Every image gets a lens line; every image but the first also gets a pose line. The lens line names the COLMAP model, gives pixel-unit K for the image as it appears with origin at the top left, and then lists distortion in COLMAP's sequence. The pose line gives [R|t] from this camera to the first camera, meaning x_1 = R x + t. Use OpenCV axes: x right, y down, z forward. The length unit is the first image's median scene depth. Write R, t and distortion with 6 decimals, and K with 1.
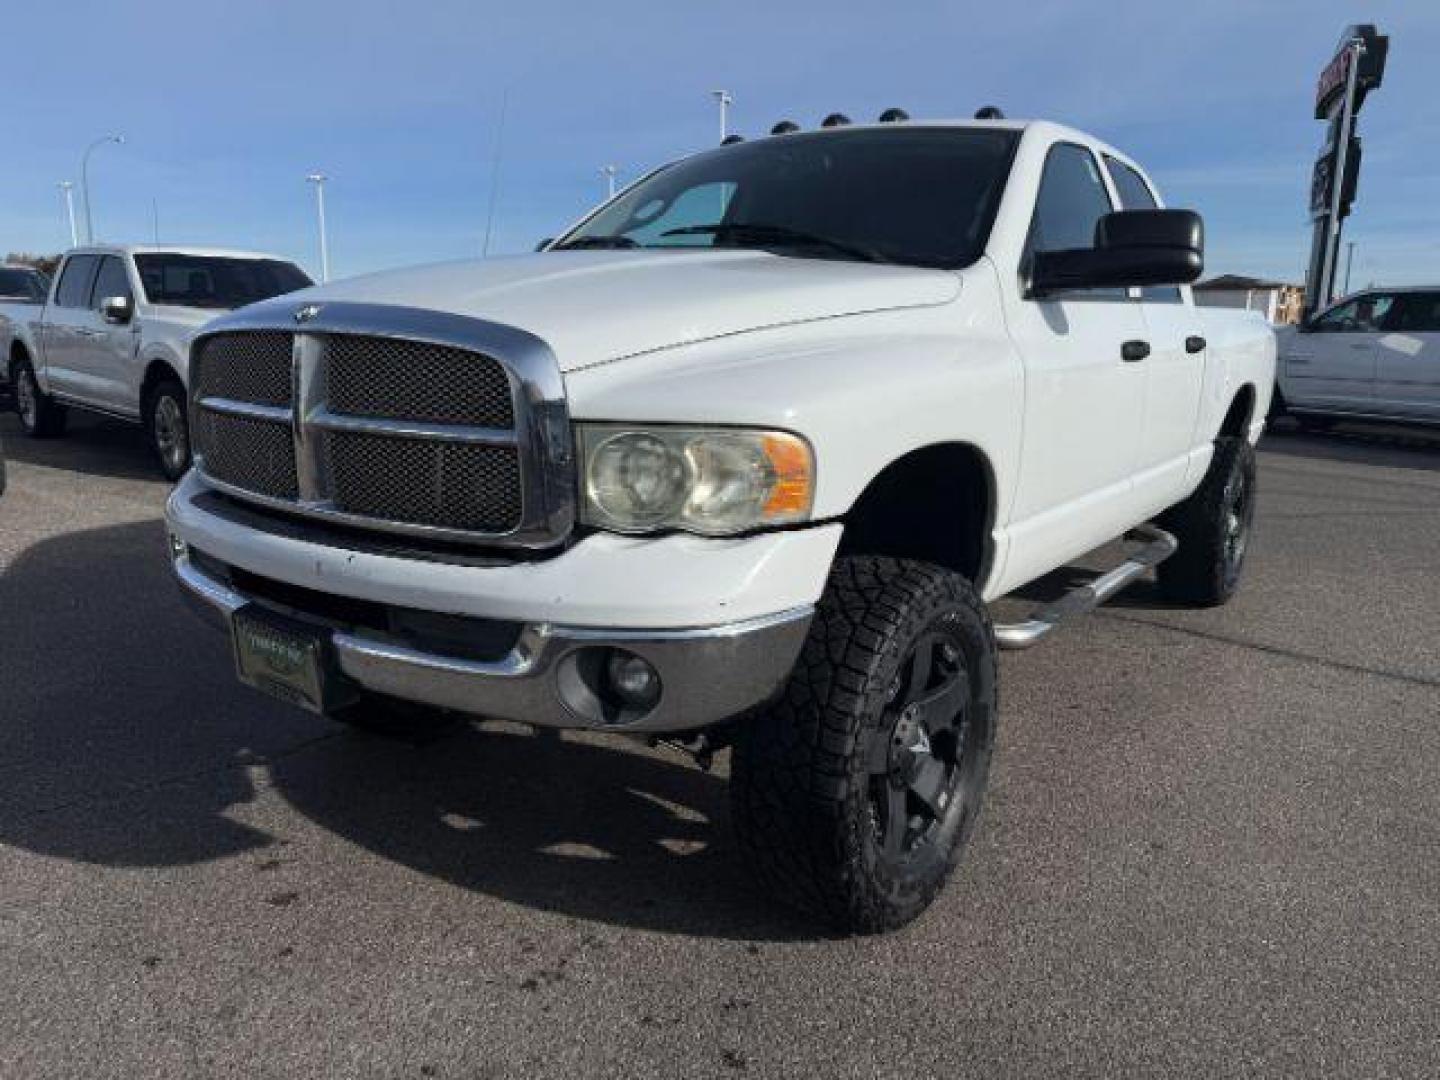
lens RADIAL K [[1032.8, 0, 710.7], [0, 1032.8, 540.1], [0, 0, 1]] dist [0.022540, -0.032127]
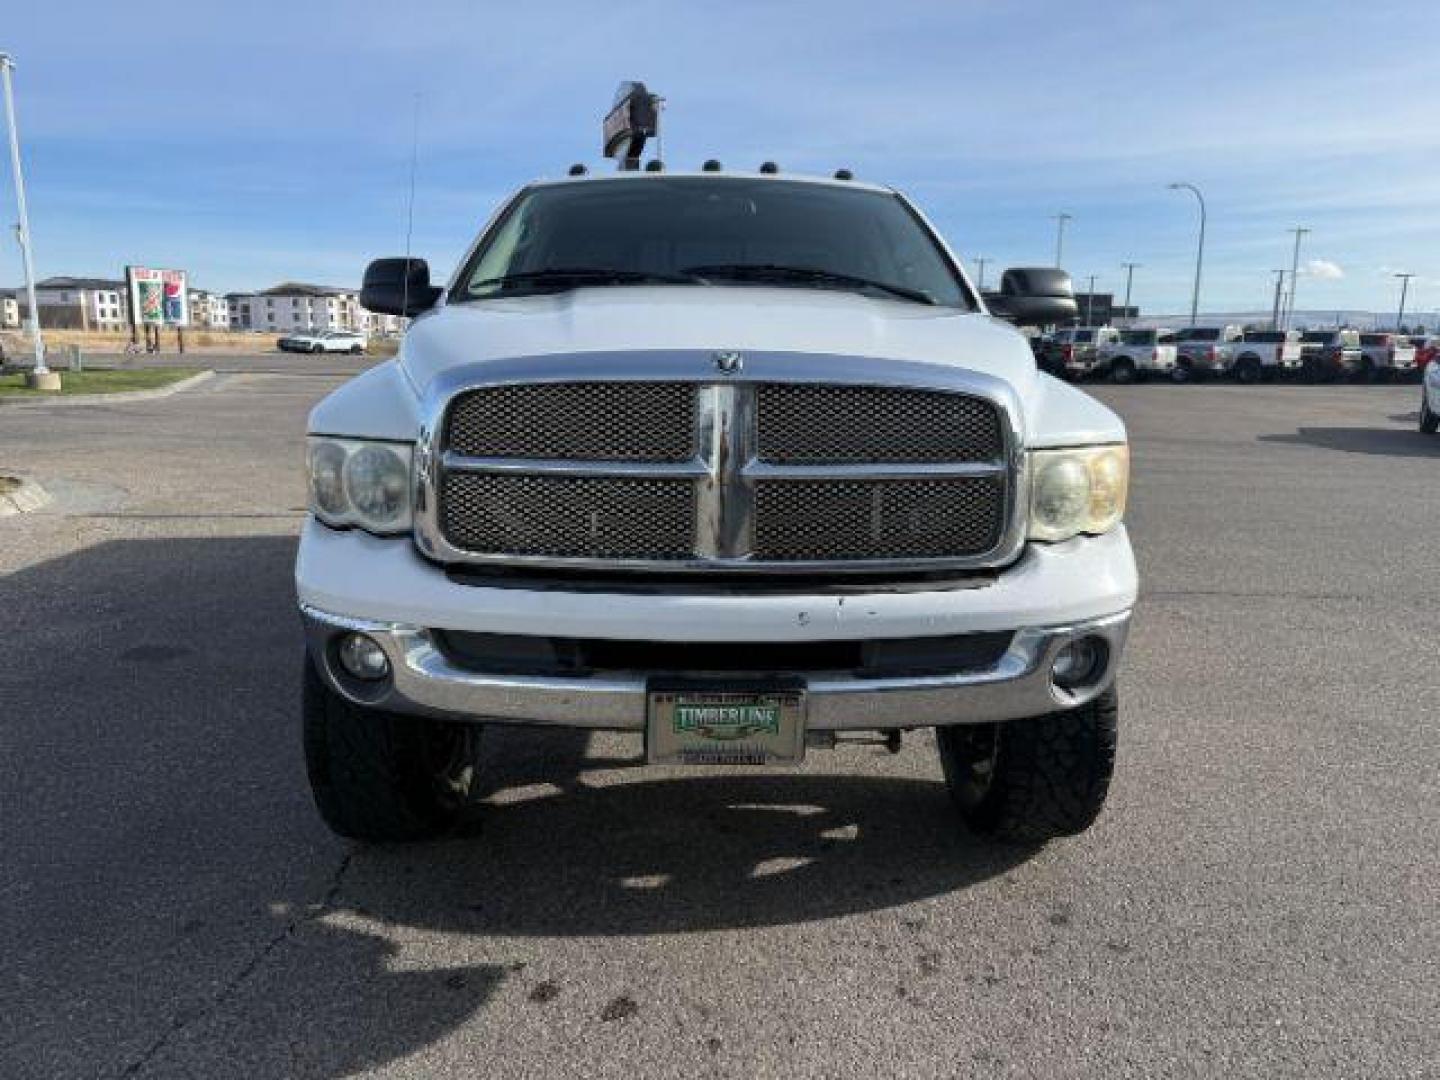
lens RADIAL K [[1031.1, 0, 711.5], [0, 1031.1, 537.4], [0, 0, 1]] dist [0.035385, -0.051947]
pose [[0.793074, -0.130464, 0.594990, -0.754966], [0.138005, 0.989878, 0.033101, -0.069873], [-0.593286, 0.055860, 0.803051, 0.187833]]
